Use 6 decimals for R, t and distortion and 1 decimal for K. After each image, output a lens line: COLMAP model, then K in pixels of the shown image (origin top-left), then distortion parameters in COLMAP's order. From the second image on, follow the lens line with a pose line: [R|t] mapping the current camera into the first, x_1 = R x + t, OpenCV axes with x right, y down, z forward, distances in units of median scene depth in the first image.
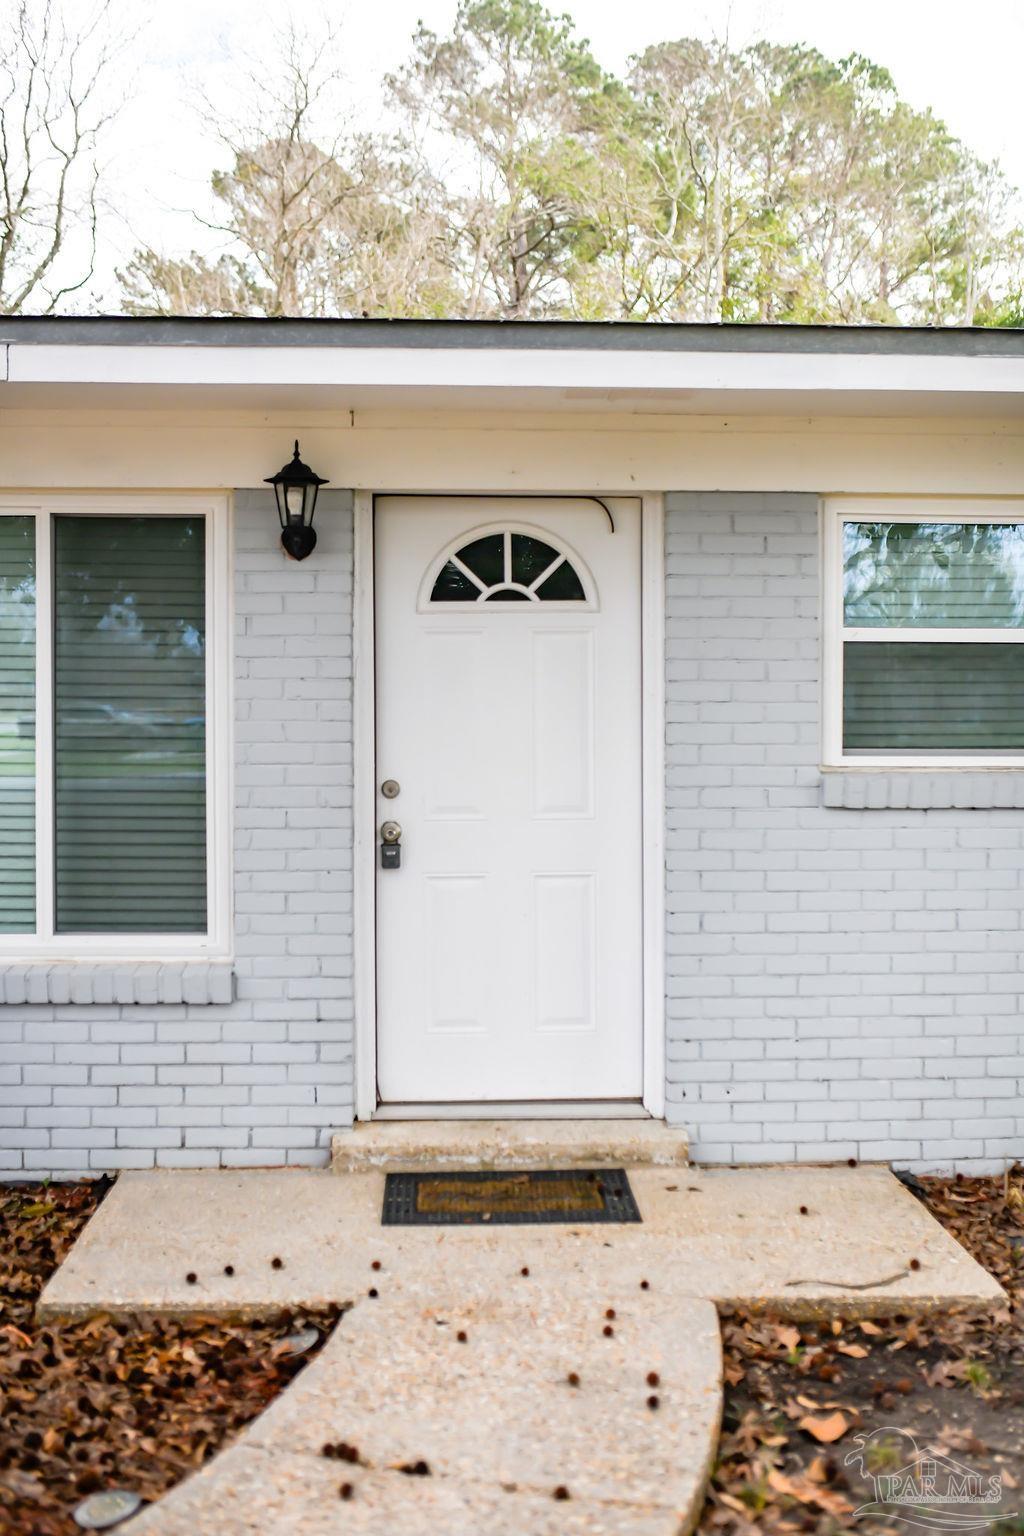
lens RADIAL K [[1466.9, 0, 512.0], [0, 1466.9, 768.0], [0, 0, 1]] dist [-0.070988, 0.107312]
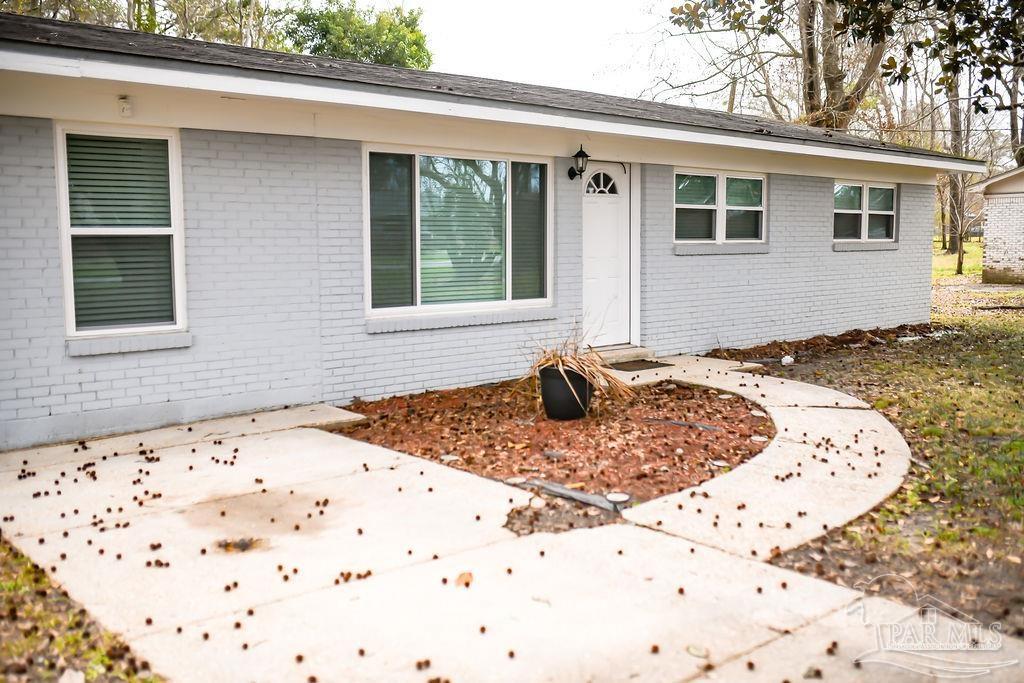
lens RADIAL K [[970.3, 0, 512.0], [0, 970.3, 341.5], [0, 0, 1]] dist [-0.065738, 0.084556]
pose [[0.774663, -0.071801, 0.628284, -1.565282], [0.031028, 0.996652, 0.075641, 0.045855], [-0.631612, -0.039102, 0.774298, -0.566374]]
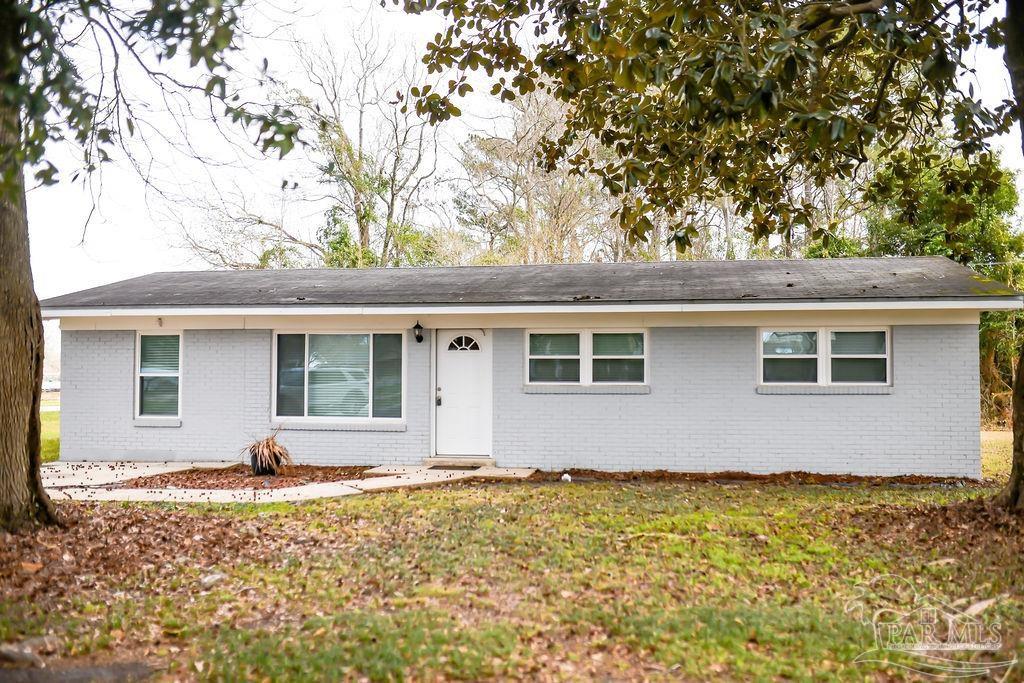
lens RADIAL K [[978.0, 0, 508.1], [0, 978.0, 349.7], [0, 0, 1]] dist [-0.070988, 0.107312]
pose [[0.972063, -0.005361, -0.234657, 0.906292], [-0.010358, 0.997786, -0.065702, 0.095383], [0.234490, 0.066297, 0.969855, -2.108223]]
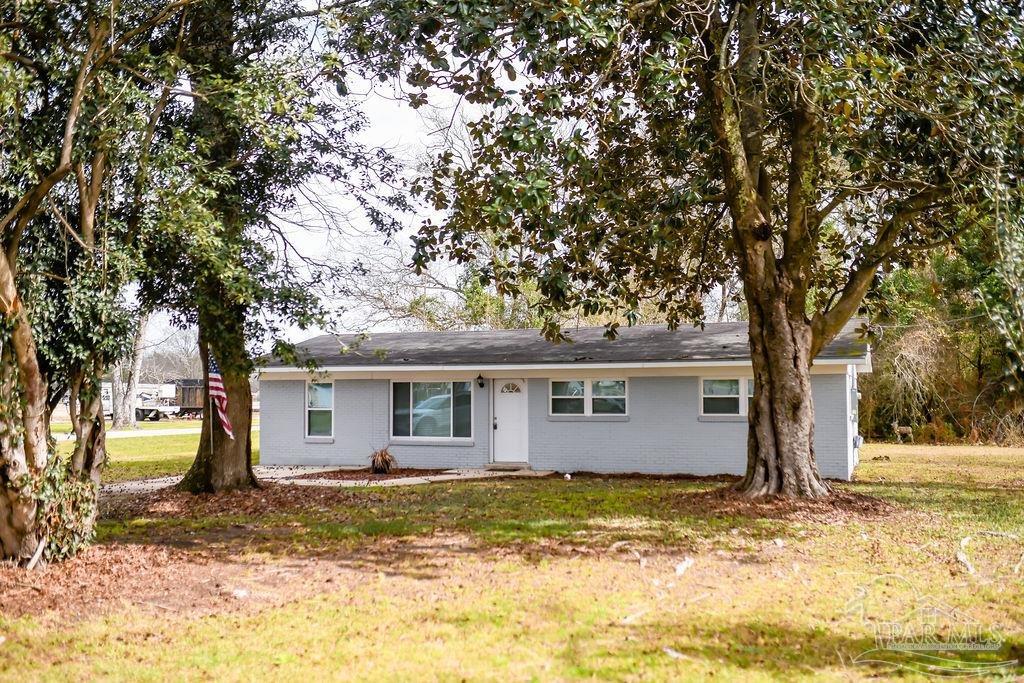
lens RADIAL K [[978.0, 0, 508.1], [0, 978.0, 349.7], [0, 0, 1]] dist [-0.070988, 0.107312]
pose [[0.913720, -0.023349, -0.405674, 1.989152], [-0.010109, 0.996733, -0.080137, 0.064586], [0.406219, 0.077323, 0.910498, -3.490706]]
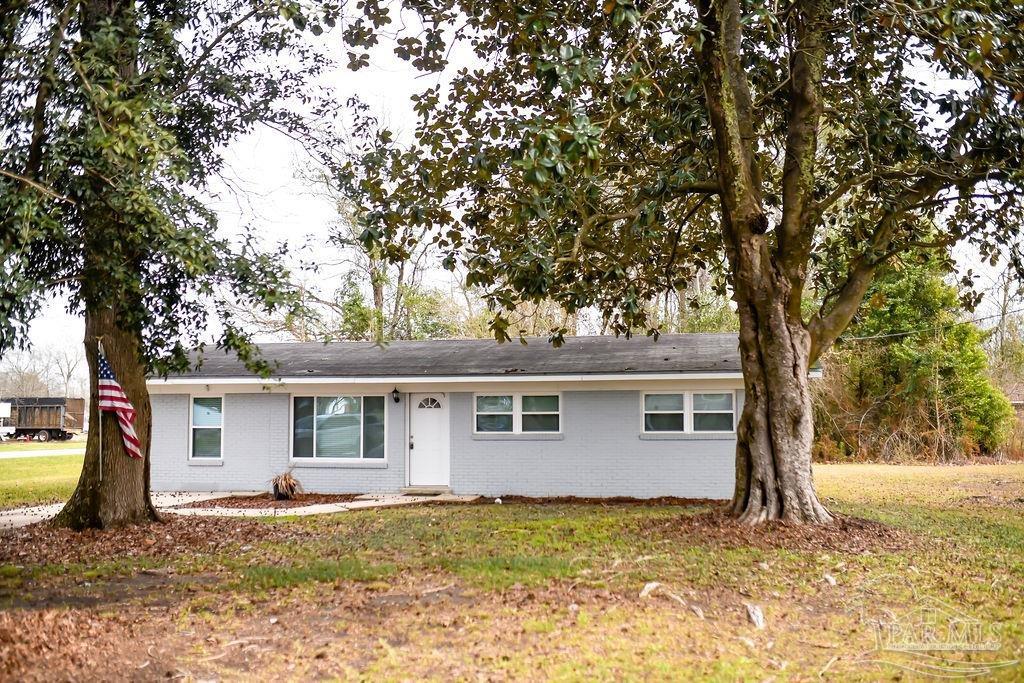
lens RADIAL K [[970.3, 0, 512.0], [0, 970.3, 341.5], [0, 0, 1]] dist [-0.065738, 0.084556]
pose [[0.965917, -0.024278, -0.257711, 1.500747], [-0.004961, 0.993673, -0.112201, 0.075679], [0.258805, 0.109655, 0.959685, -3.141835]]
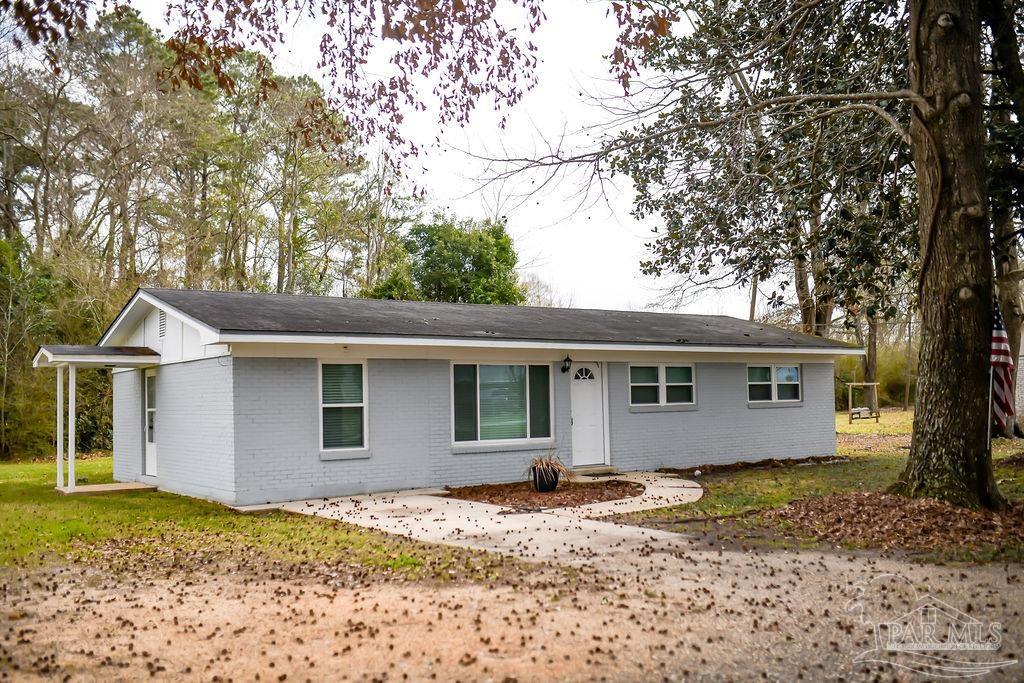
lens RADIAL K [[970.3, 0, 512.0], [0, 970.3, 341.5], [0, 0, 1]] dist [-0.065738, 0.084556]
pose [[0.838172, 0.015062, 0.545198, -2.408194], [0.041501, 0.994959, -0.091289, 0.079801], [-0.543825, 0.099142, 0.833322, -2.130966]]
